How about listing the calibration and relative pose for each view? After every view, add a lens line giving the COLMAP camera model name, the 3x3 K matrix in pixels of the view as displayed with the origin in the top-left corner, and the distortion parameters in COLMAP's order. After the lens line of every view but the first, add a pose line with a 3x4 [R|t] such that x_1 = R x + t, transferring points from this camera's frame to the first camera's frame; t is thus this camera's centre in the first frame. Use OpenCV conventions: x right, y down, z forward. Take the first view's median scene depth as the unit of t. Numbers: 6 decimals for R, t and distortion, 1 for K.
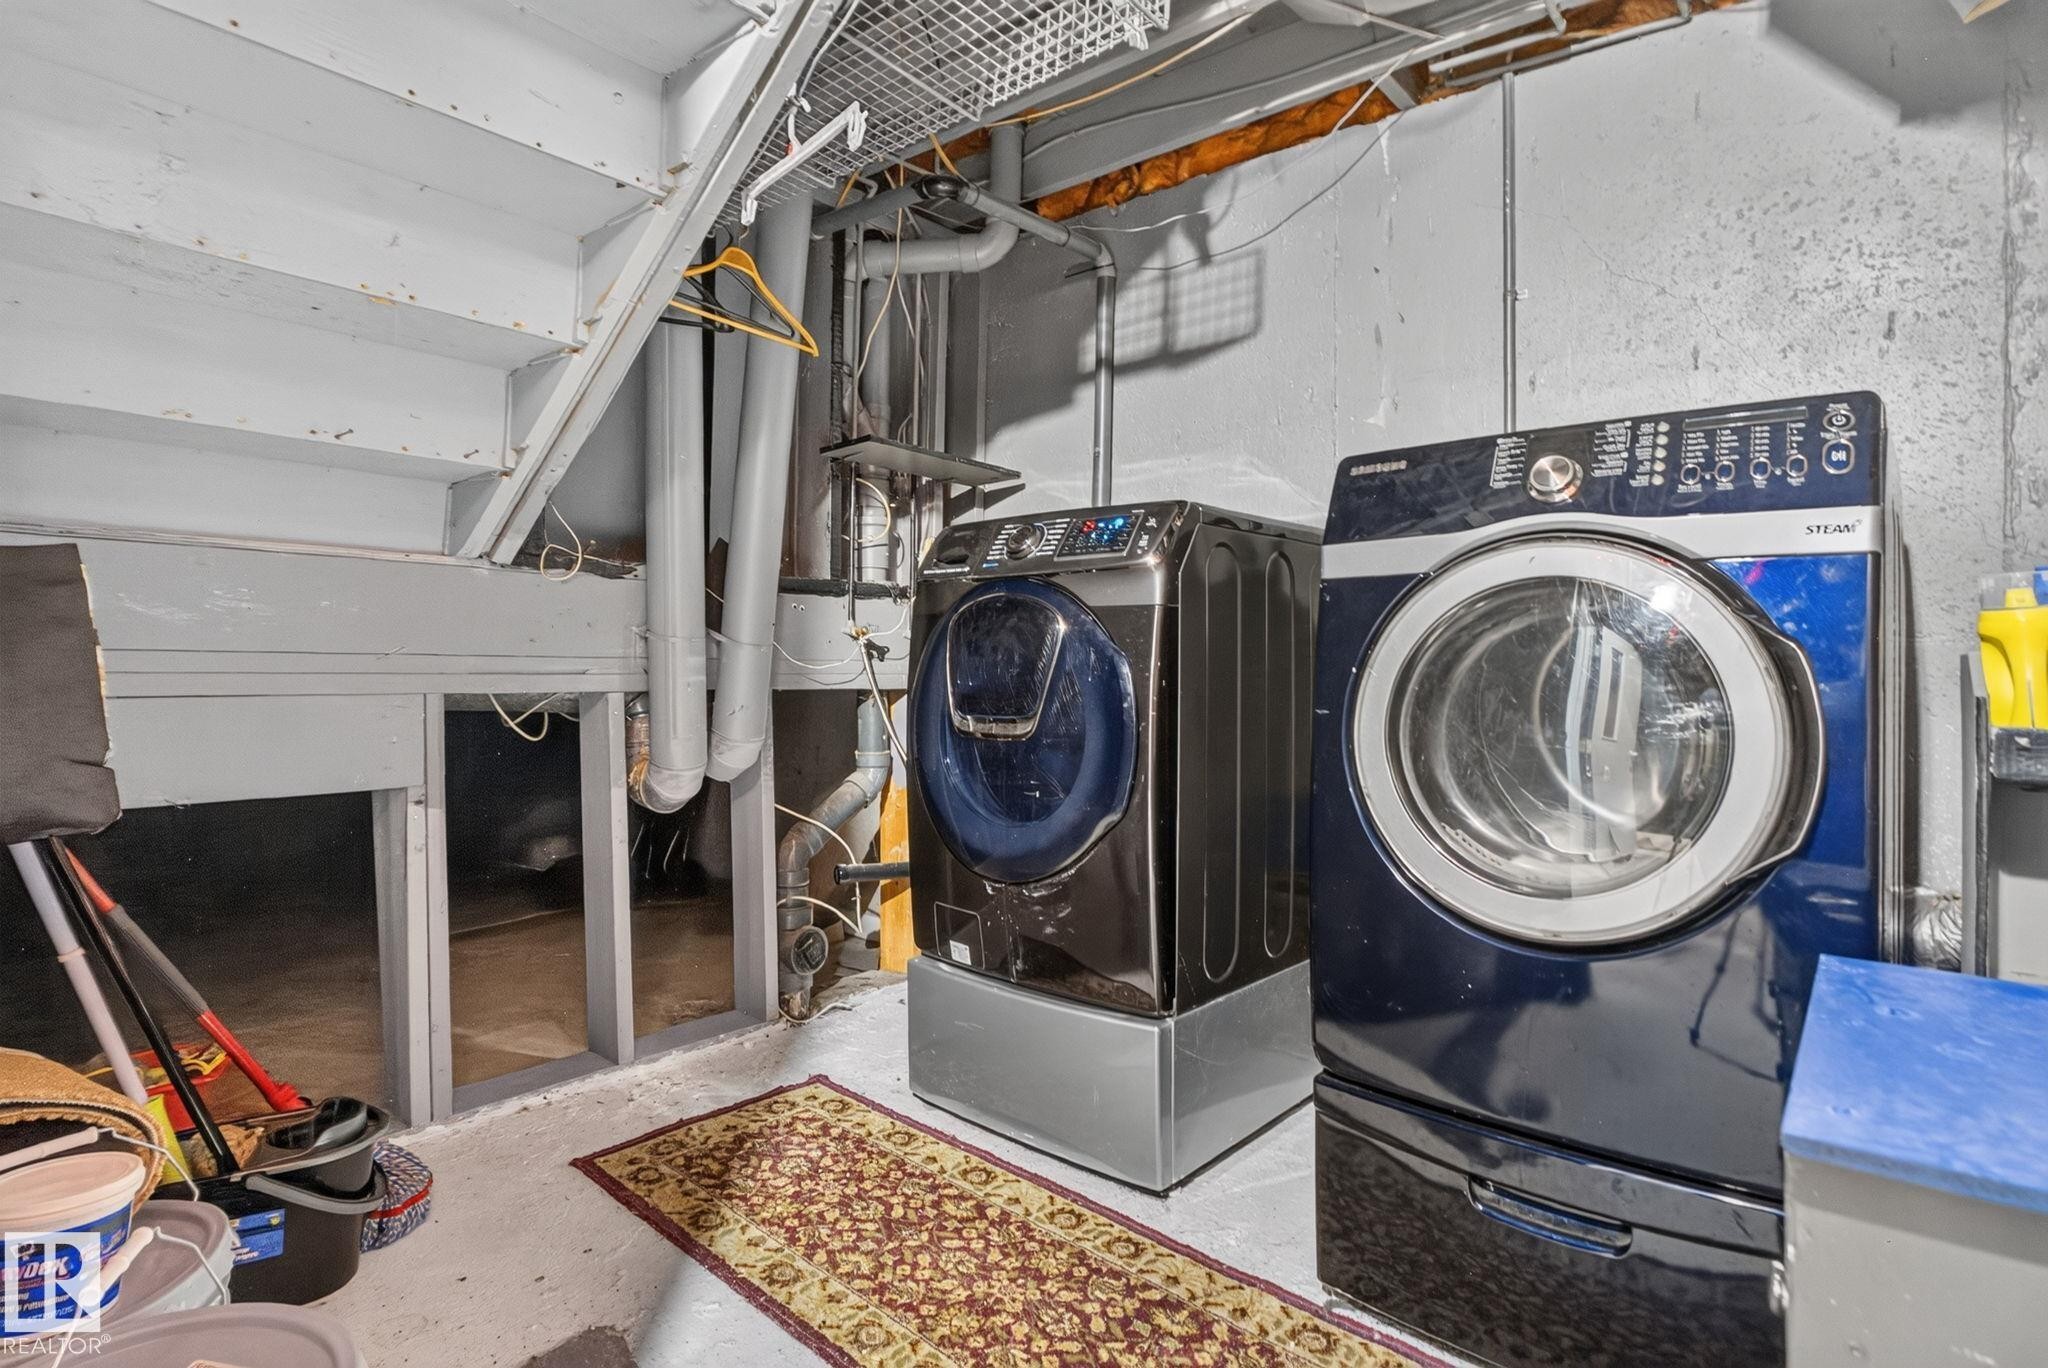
lens RADIAL K [[1057.8, 0, 1031.7], [0, 1057.8, 673.4], [0, 0, 1]] dist [0.003512, 0.000470]
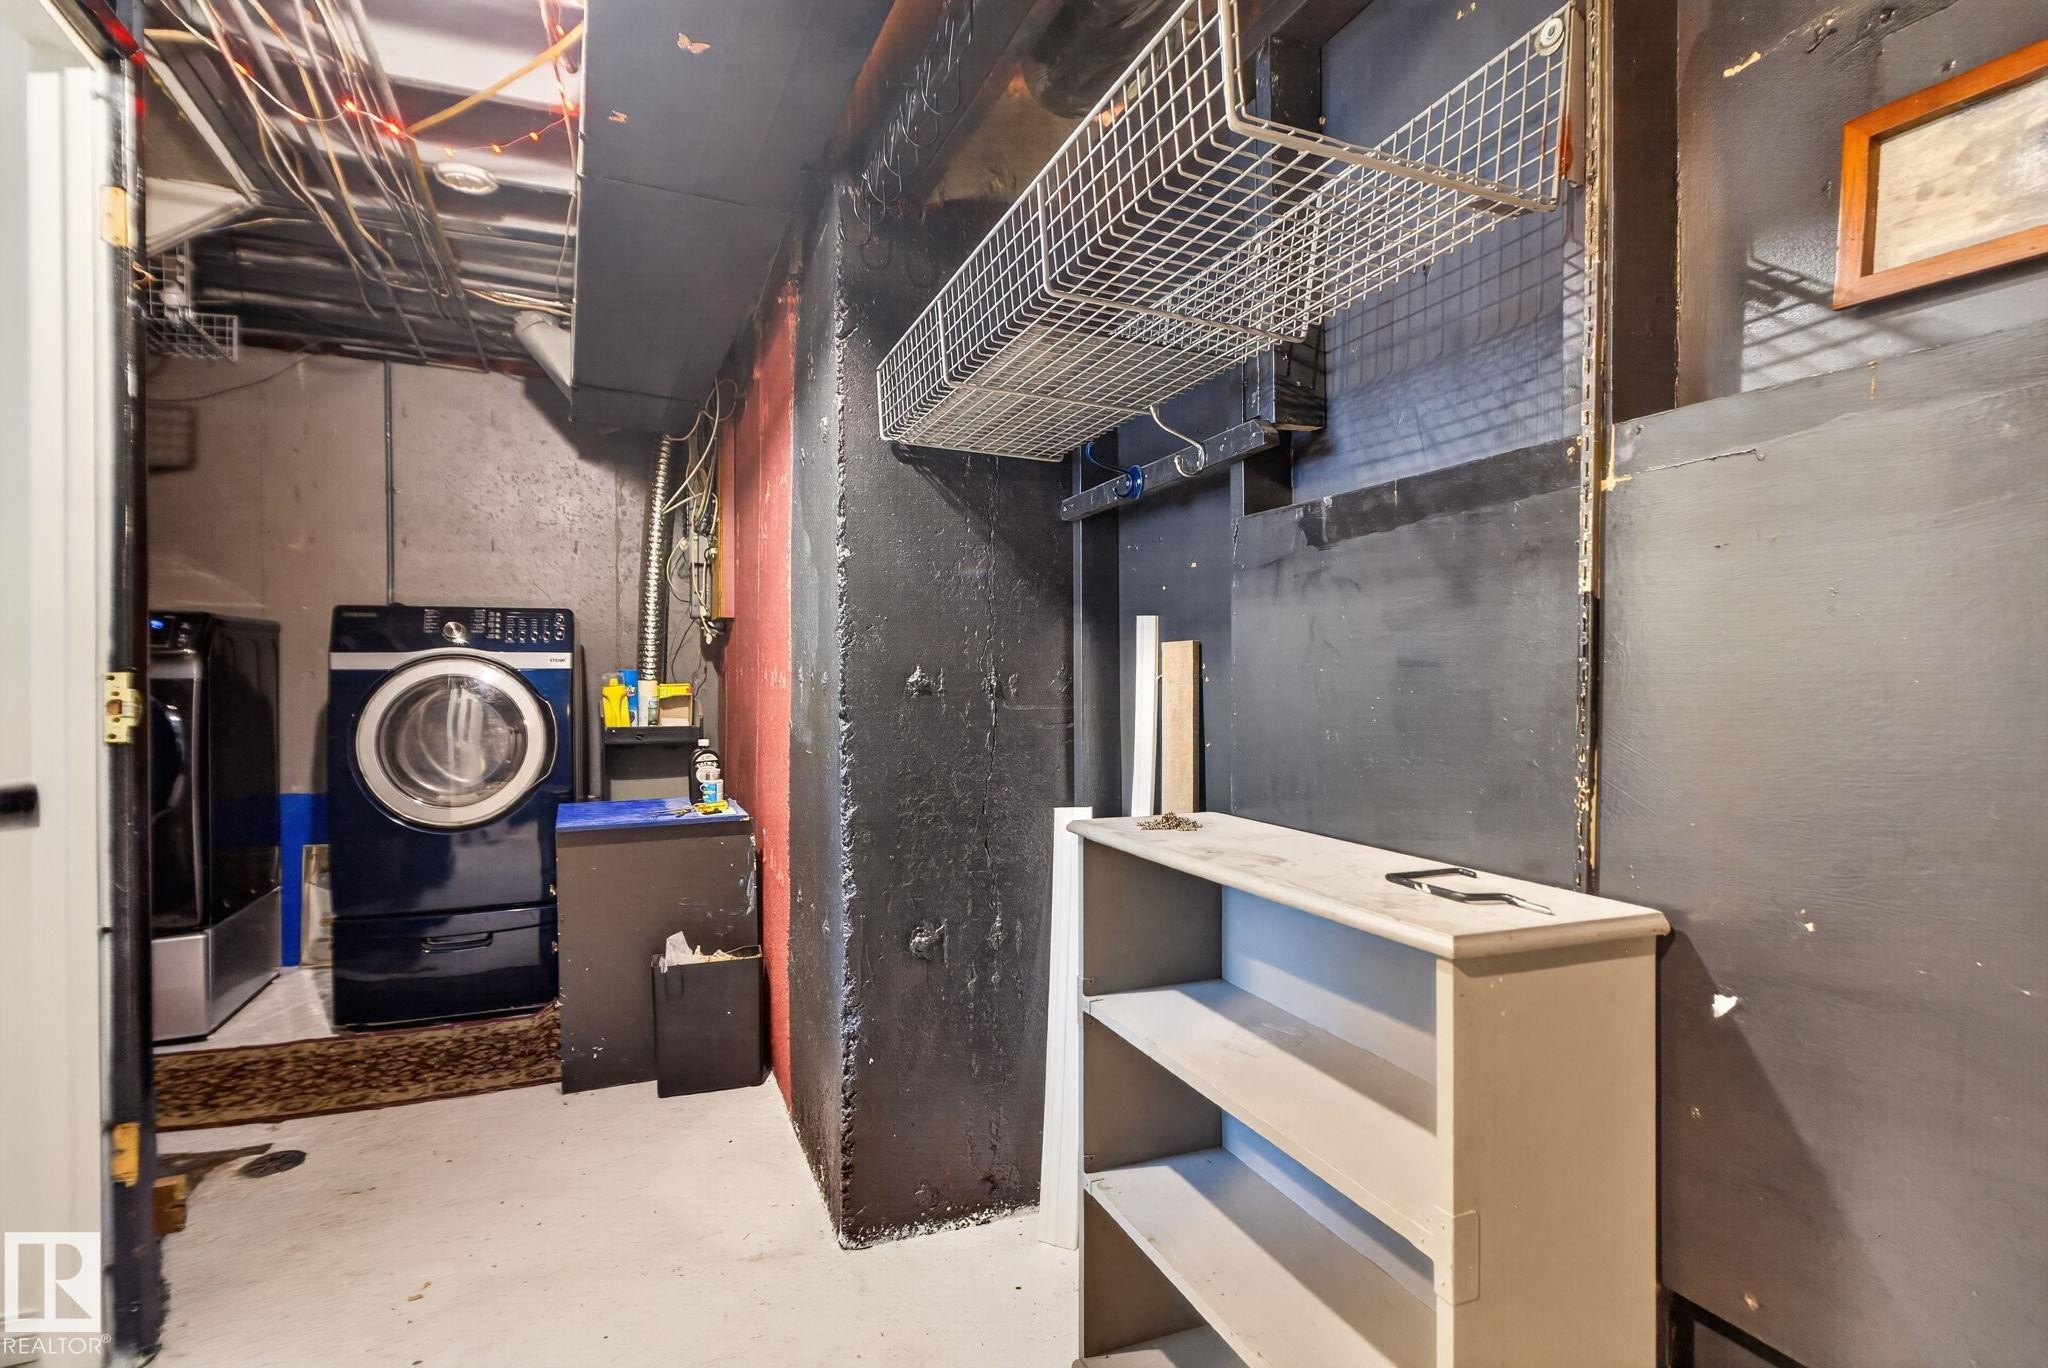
lens RADIAL K [[1057.8, 0, 1031.7], [0, 1057.8, 673.4], [0, 0, 1]] dist [0.003512, 0.000470]
pose [[0.470035, -0.009208, 0.882600, -0.869303], [0.010501, 0.999933, 0.004840, -0.080584], [-0.882585, 0.006994, 0.470100, -1.094105]]
